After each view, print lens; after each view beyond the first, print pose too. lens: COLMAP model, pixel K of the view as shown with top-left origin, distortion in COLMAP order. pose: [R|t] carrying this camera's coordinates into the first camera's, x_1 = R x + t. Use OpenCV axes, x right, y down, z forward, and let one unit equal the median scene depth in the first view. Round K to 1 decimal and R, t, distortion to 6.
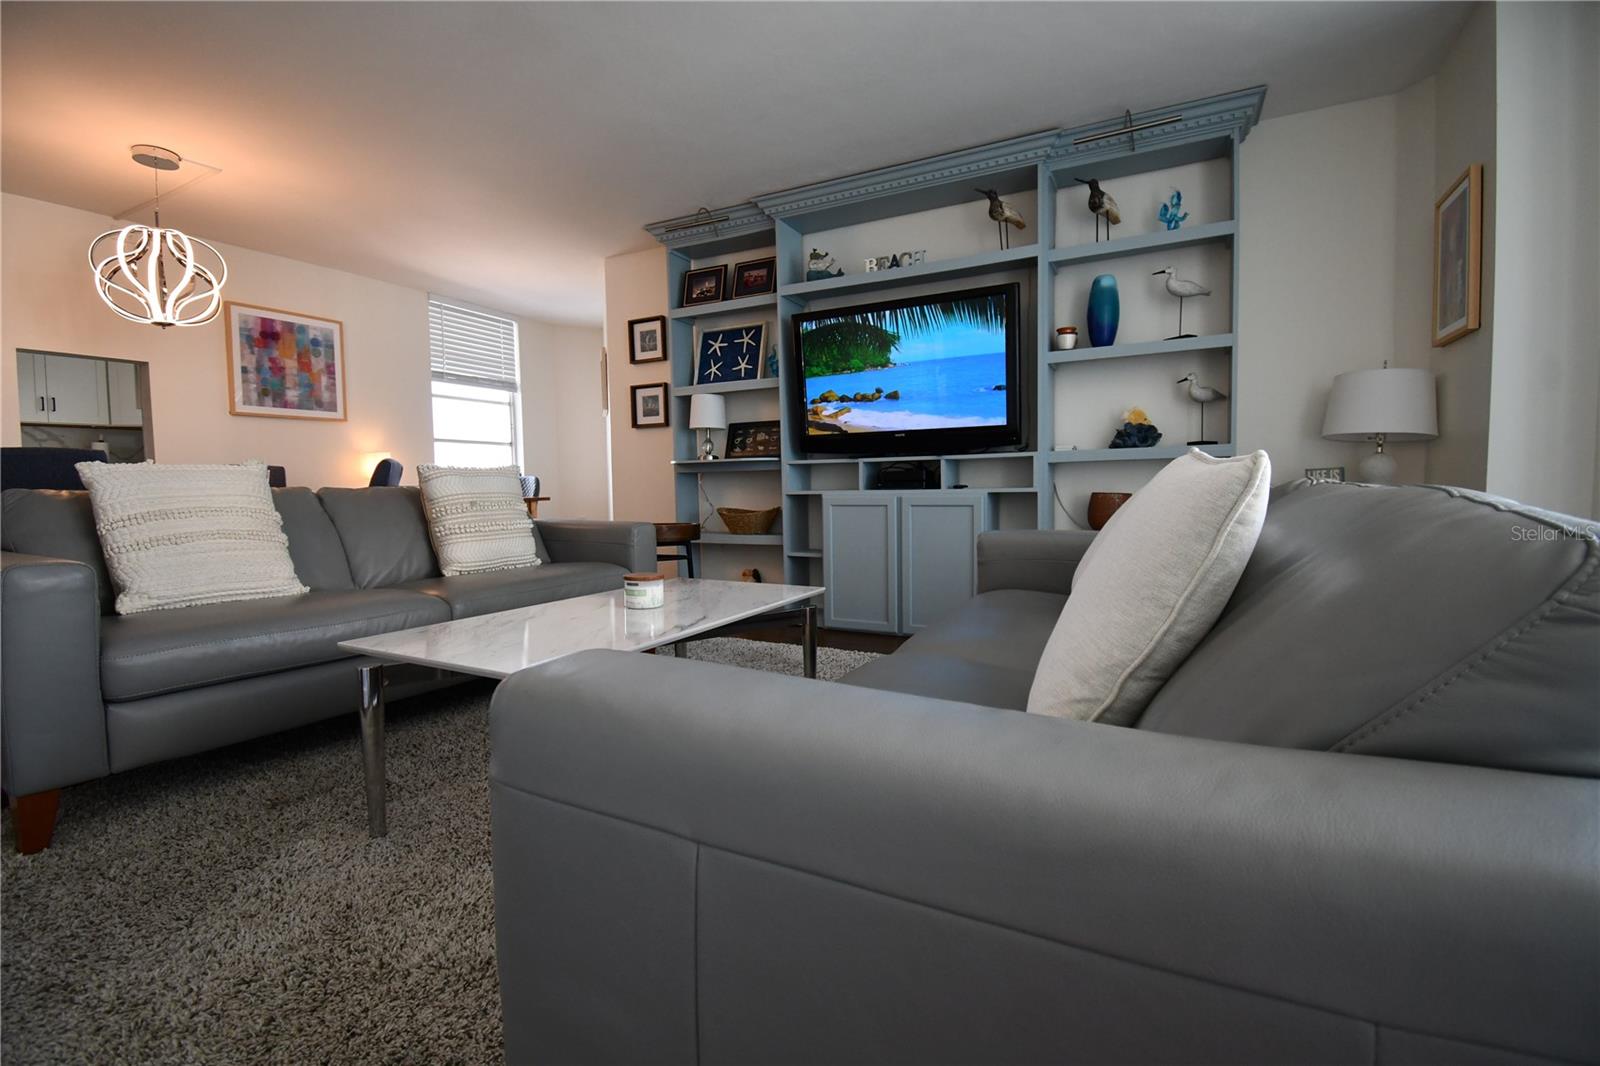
lens RADIAL K [[697.8, 0, 789.9], [0, 697.8, 527.7], [0, 0, 1]] dist [0.000811, -0.000320]
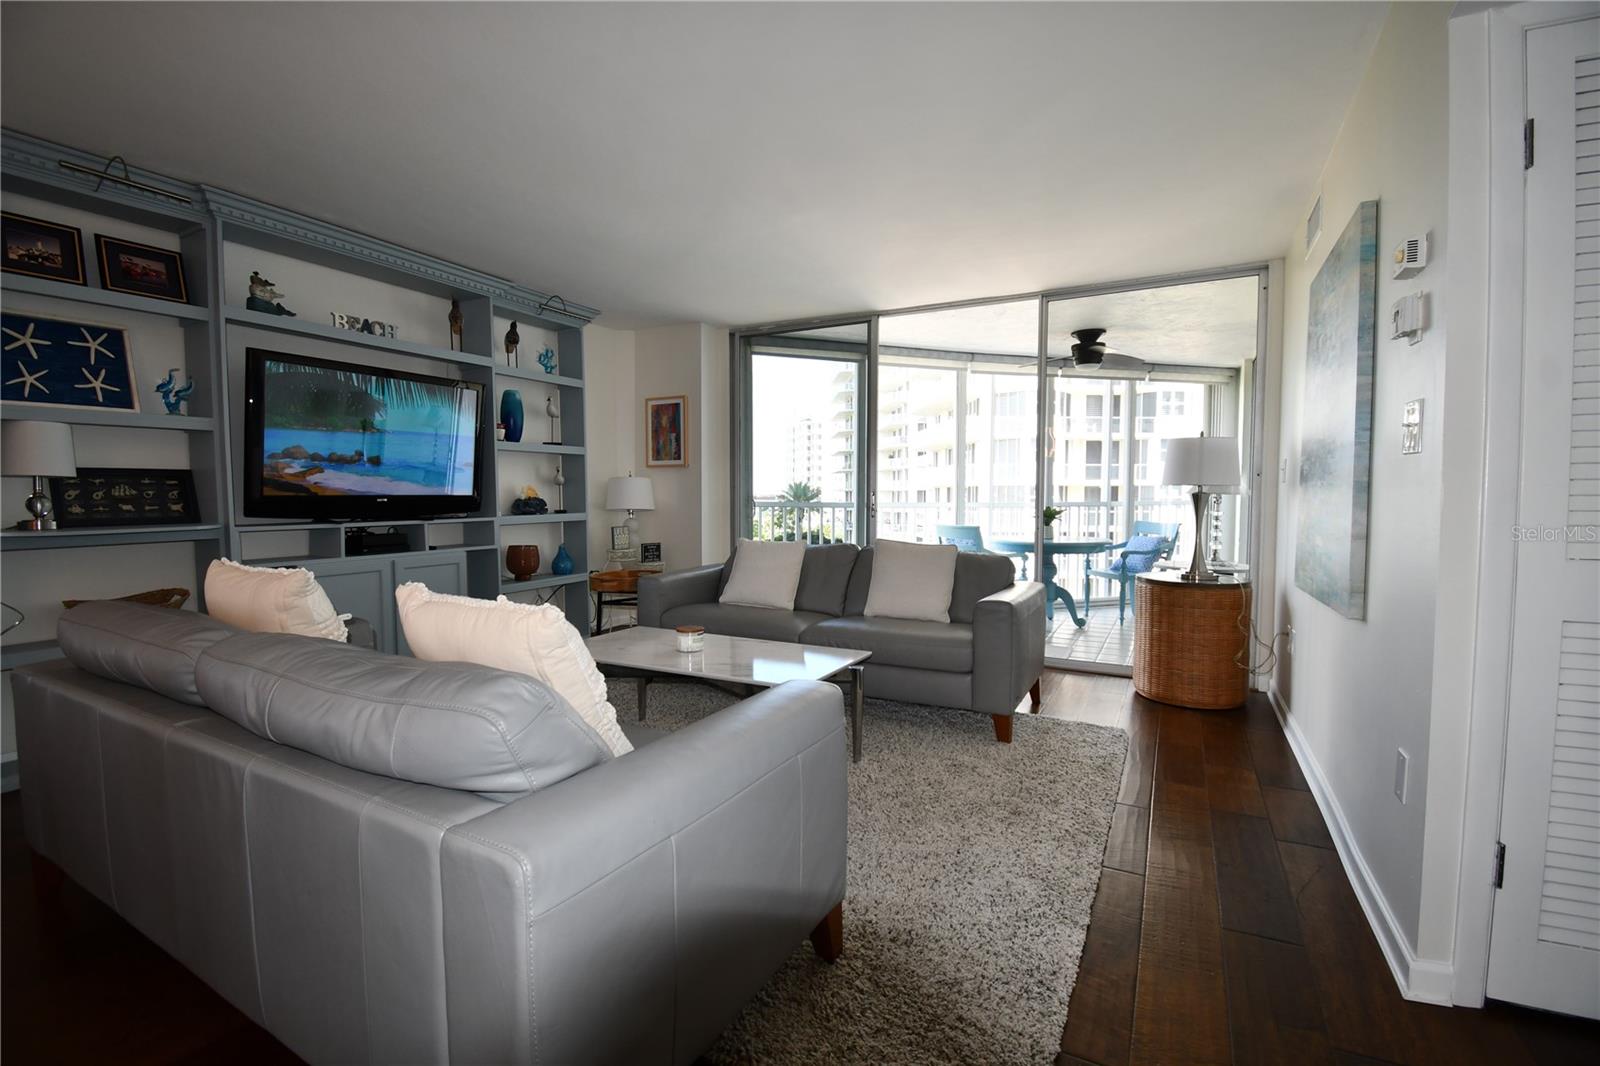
lens RADIAL K [[699.7, 0, 802.6], [0, 699.7, 529.8], [0, 0, 1]] dist [0.002257, -0.015197]
pose [[-0.000098, -0.034487, 0.999405, -0.831885], [0.064684, 0.997312, 0.034421, -0.082888], [-0.997906, 0.064649, 0.002133, 0.382395]]
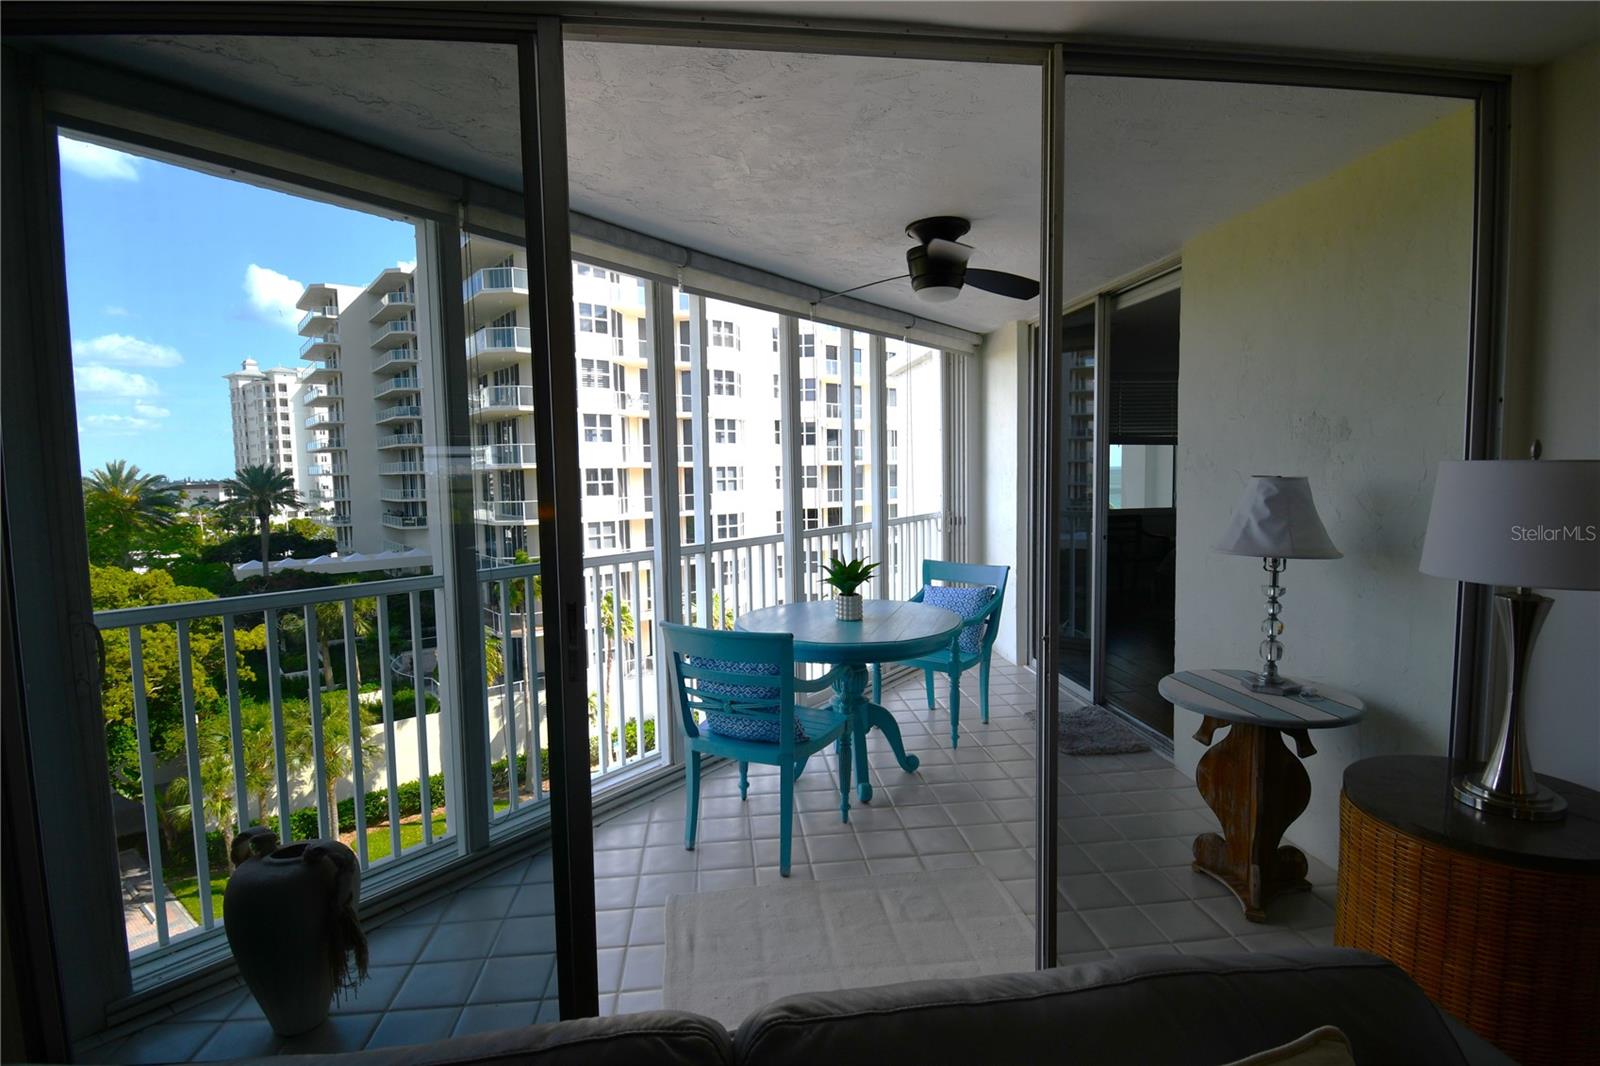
lens RADIAL K [[745.8, 0, 800.4], [0, 745.8, 531.9], [0, 0, 1]] dist [-0.001065, -0.000364]
pose [[-0.582685, -0.043016, 0.811559, 0.062248], [0.076969, 0.991189, 0.107800, -0.178068], [-0.809045, 0.125279, -0.574240, 0.386260]]
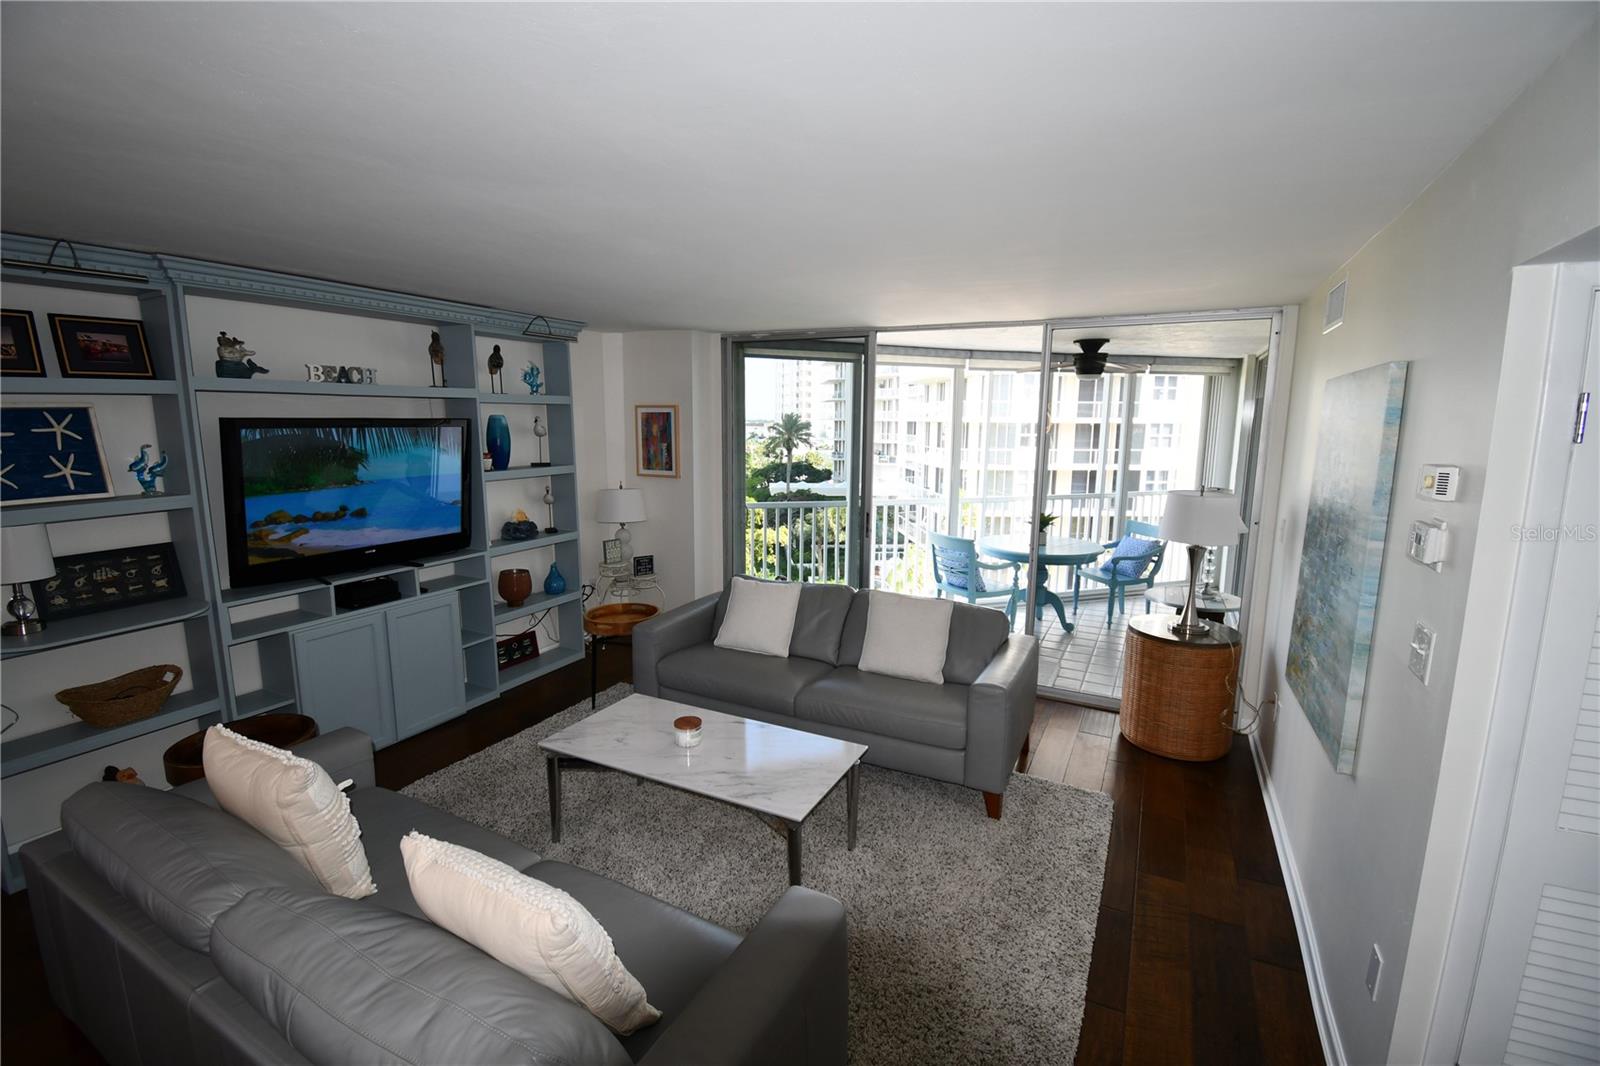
lens RADIAL K [[699.6, 0, 801.0], [0, 699.6, 526.5], [0, 0, 1]] dist [-0.000827, -0.013907]
pose [[-0.013591, -0.138121, 0.990322, -0.805896], [0.057247, 0.988682, 0.138678, -0.263434], [-0.998268, 0.058577, -0.005530, 0.381311]]
